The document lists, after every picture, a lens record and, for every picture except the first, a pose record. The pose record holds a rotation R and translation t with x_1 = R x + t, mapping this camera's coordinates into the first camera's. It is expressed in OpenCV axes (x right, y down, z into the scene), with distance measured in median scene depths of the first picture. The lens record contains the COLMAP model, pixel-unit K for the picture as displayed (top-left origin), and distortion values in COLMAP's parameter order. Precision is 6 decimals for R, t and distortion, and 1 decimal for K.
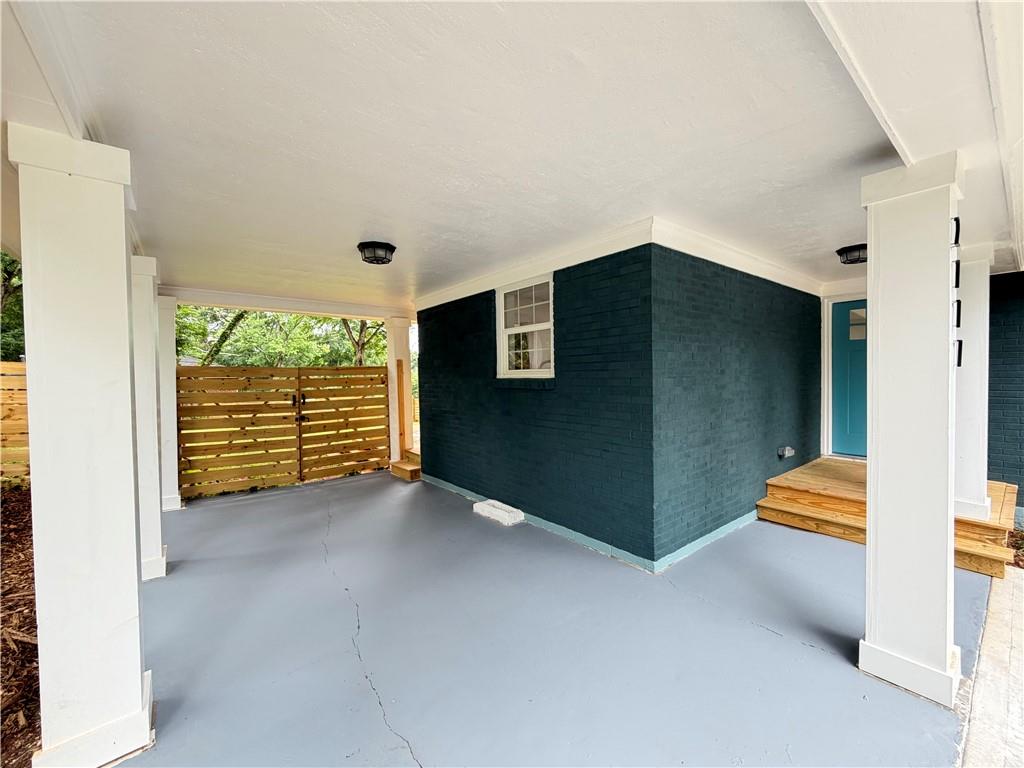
lens RADIAL K [[408.2, 0, 510.3], [0, 408.2, 379.9], [0, 0, 1]] dist [-0.001965, -0.000199]
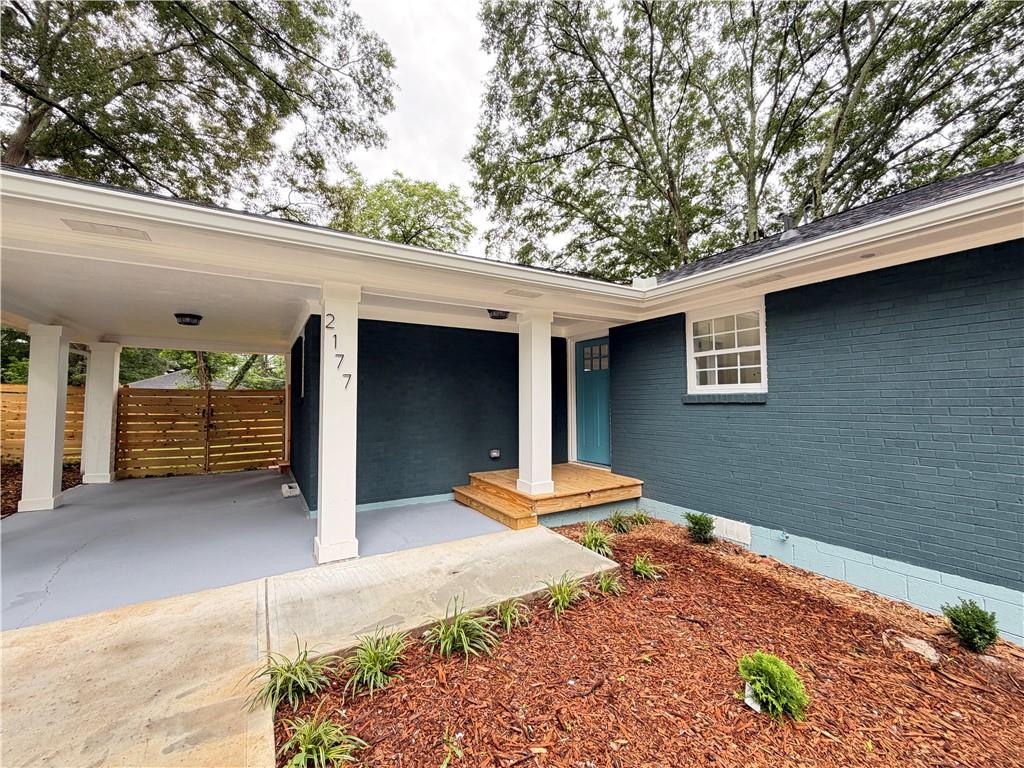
lens RADIAL K [[408.2, 0, 512.4], [0, 408.2, 387.1], [0, 0, 1]] dist [-0.001965, -0.000199]
pose [[0.993728, 0.007581, -0.111567, 0.719380], [-0.012873, 0.998822, -0.046788, 0.014305], [0.111081, 0.047931, 0.992655, -0.293902]]
